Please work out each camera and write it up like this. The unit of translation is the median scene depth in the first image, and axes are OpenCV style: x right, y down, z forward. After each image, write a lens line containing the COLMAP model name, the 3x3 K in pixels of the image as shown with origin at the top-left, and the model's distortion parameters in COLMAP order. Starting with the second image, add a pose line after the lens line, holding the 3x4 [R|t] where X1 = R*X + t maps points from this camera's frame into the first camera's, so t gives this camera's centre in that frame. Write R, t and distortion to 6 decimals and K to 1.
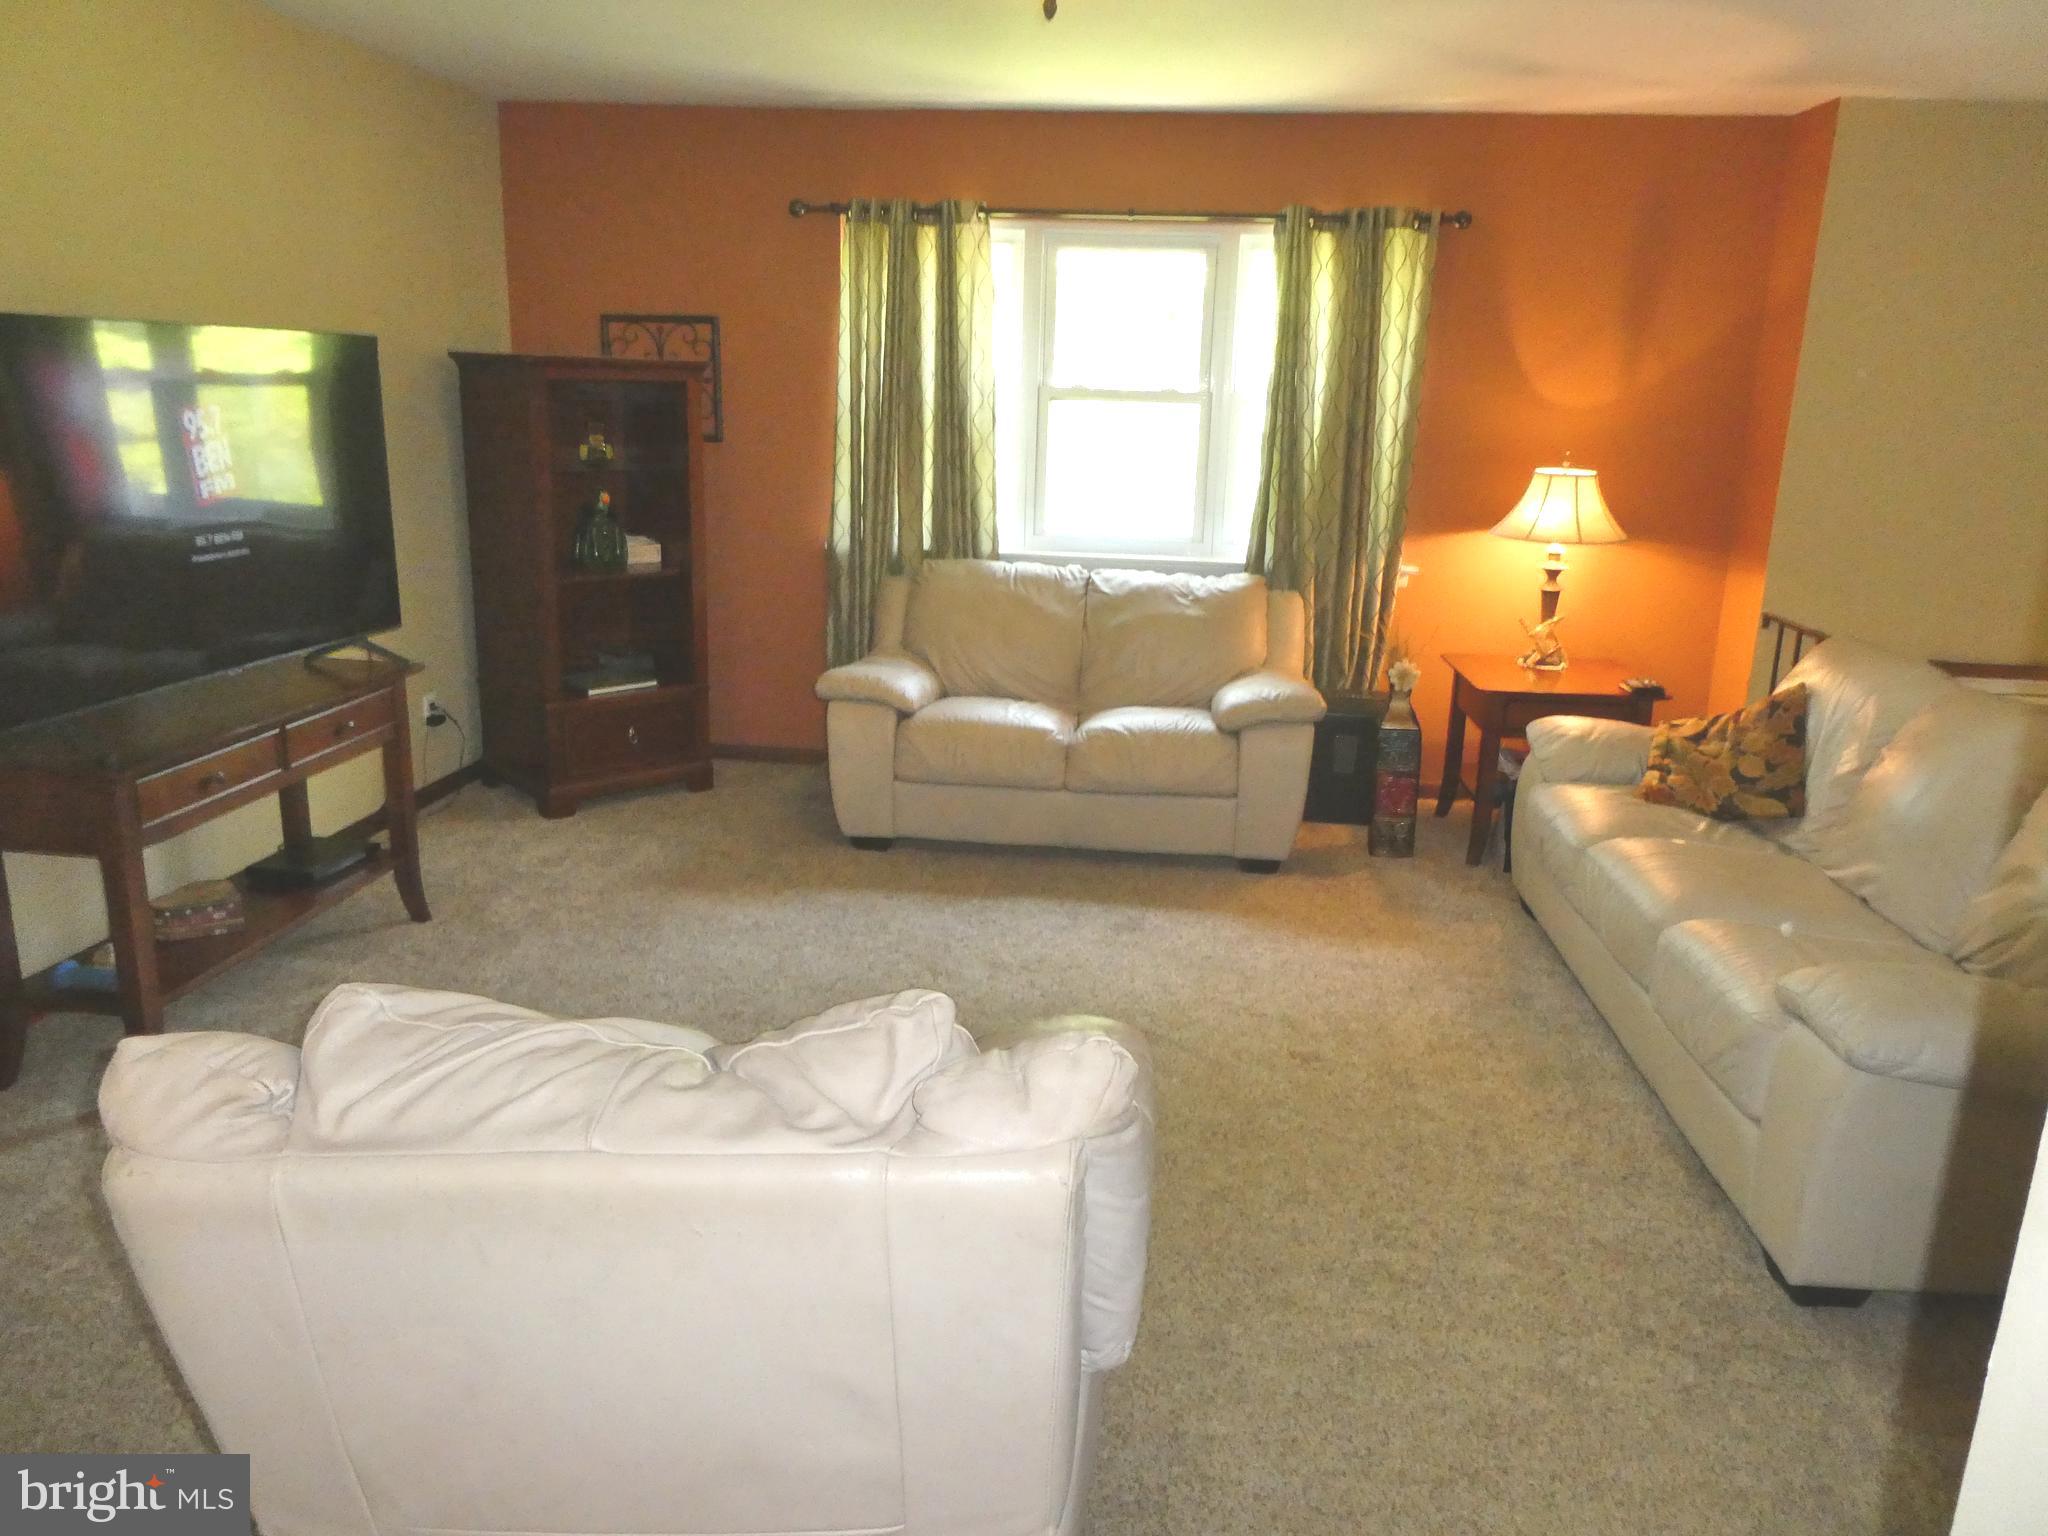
lens RADIAL K [[1419.8, 0, 1024.0], [0, 1419.8, 768.0], [0, 0, 1]] dist [0.000124, -0.000769]
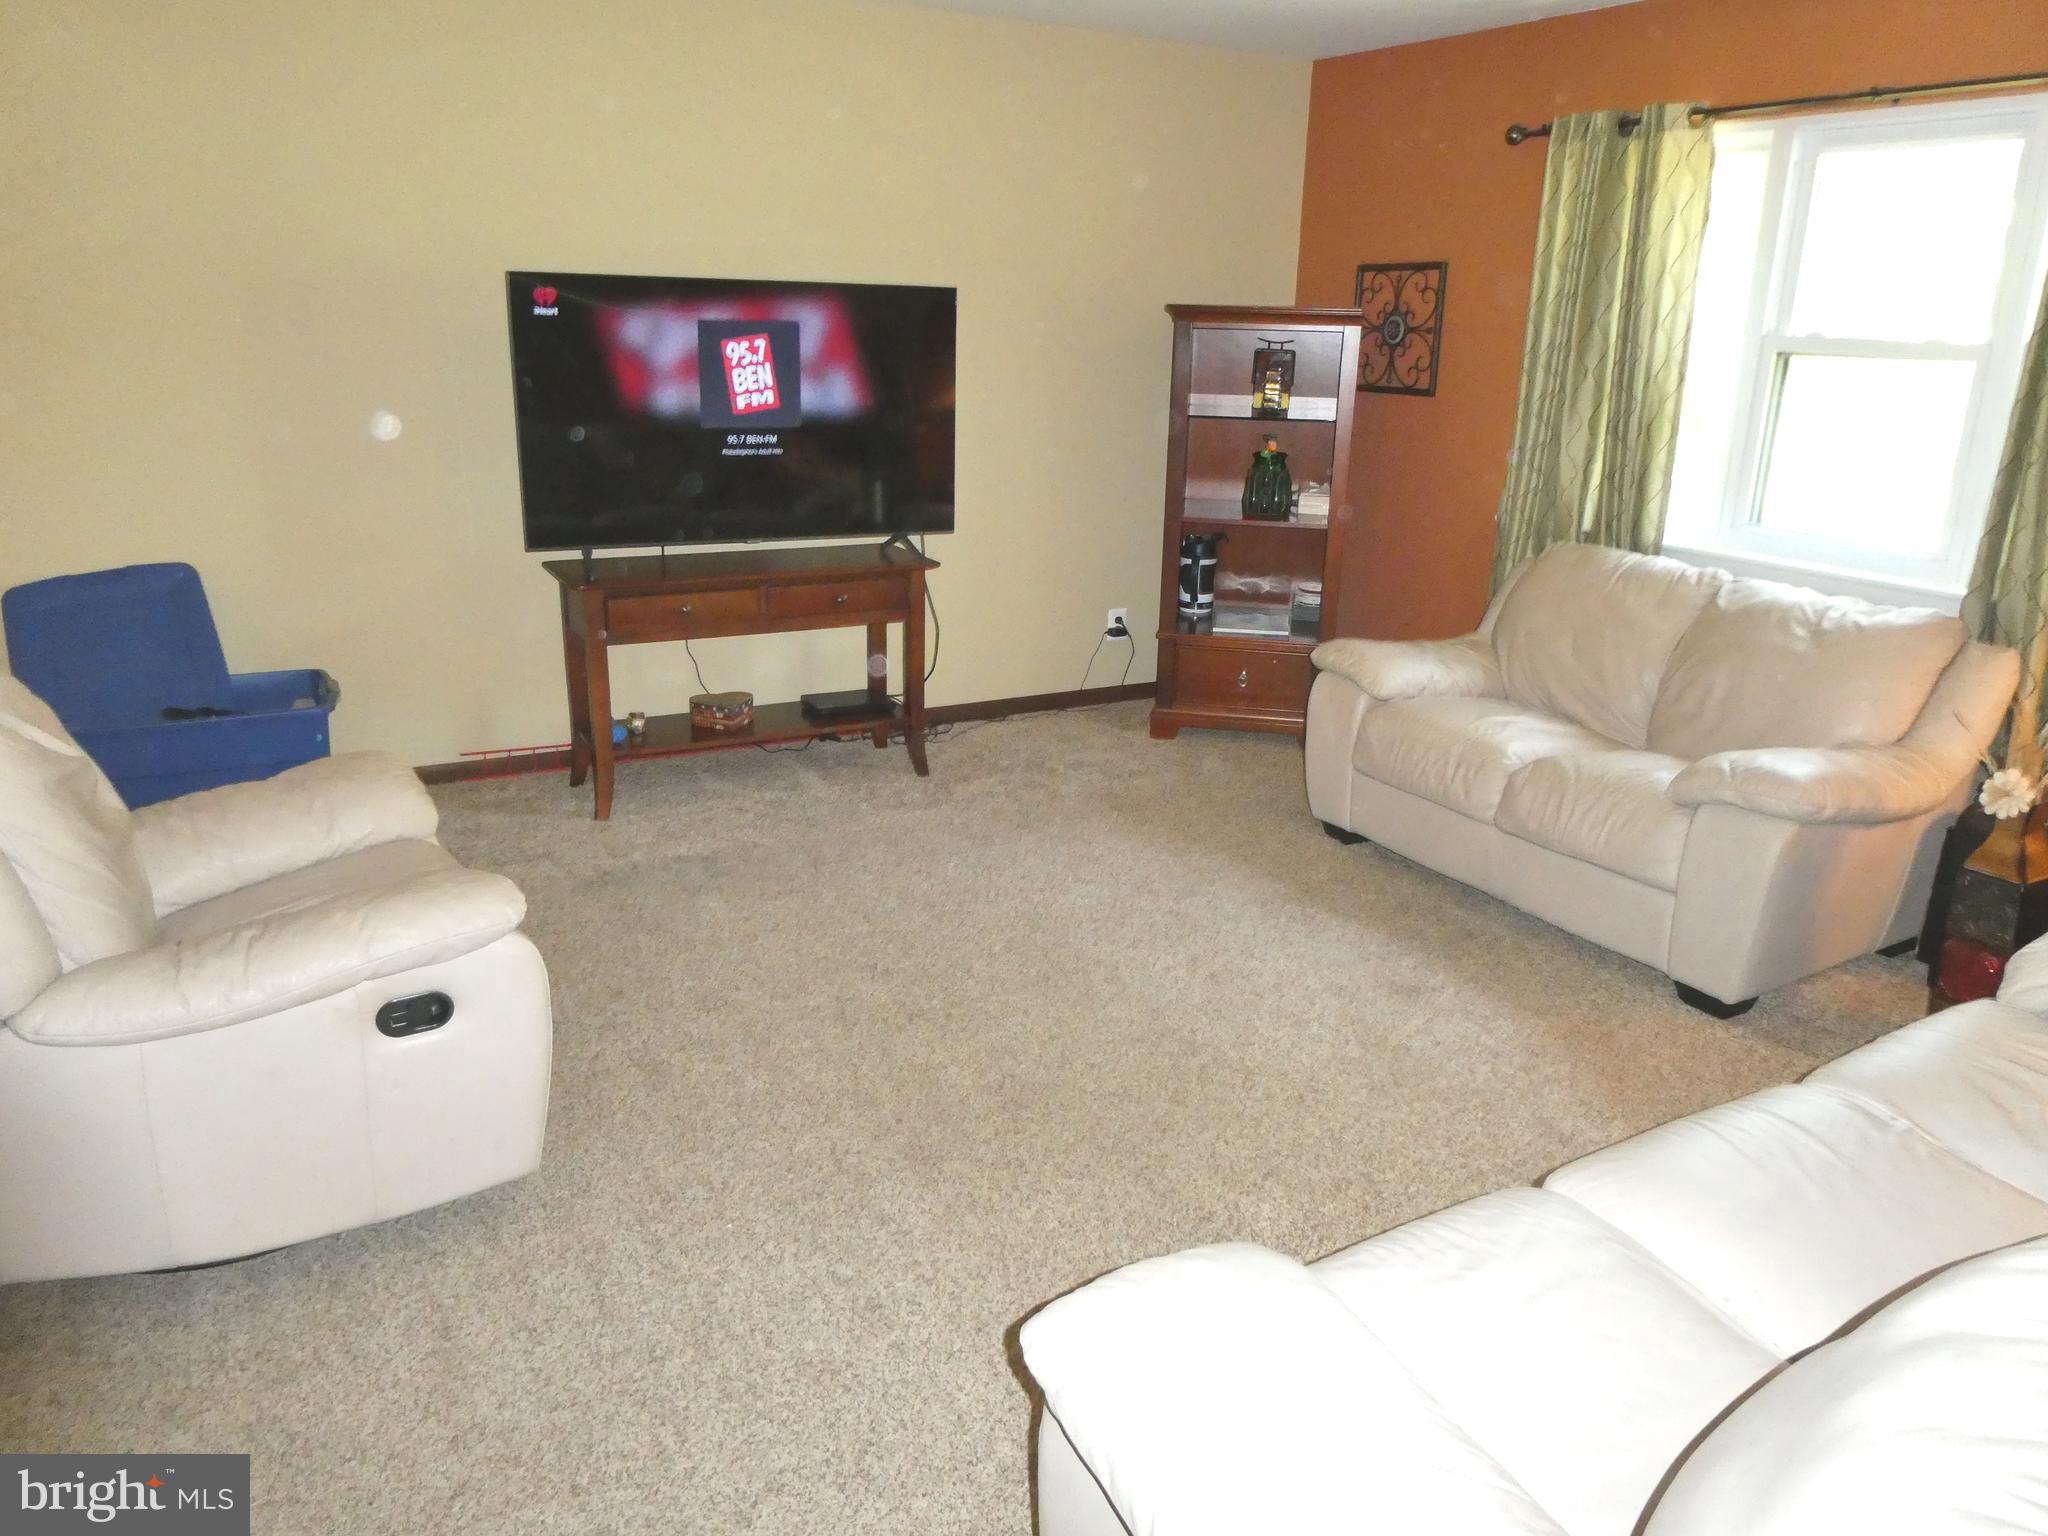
lens RADIAL K [[1444.1, 0, 1023.5], [0, 1444.1, 738.3], [0, 0, 1]] dist [0.006016, 0.000853]
pose [[0.590084, 0.215038, -0.778177, 0.455231], [-0.219261, 0.970333, 0.101874, -0.052880], [0.776998, 0.110509, 0.619727, 0.244597]]
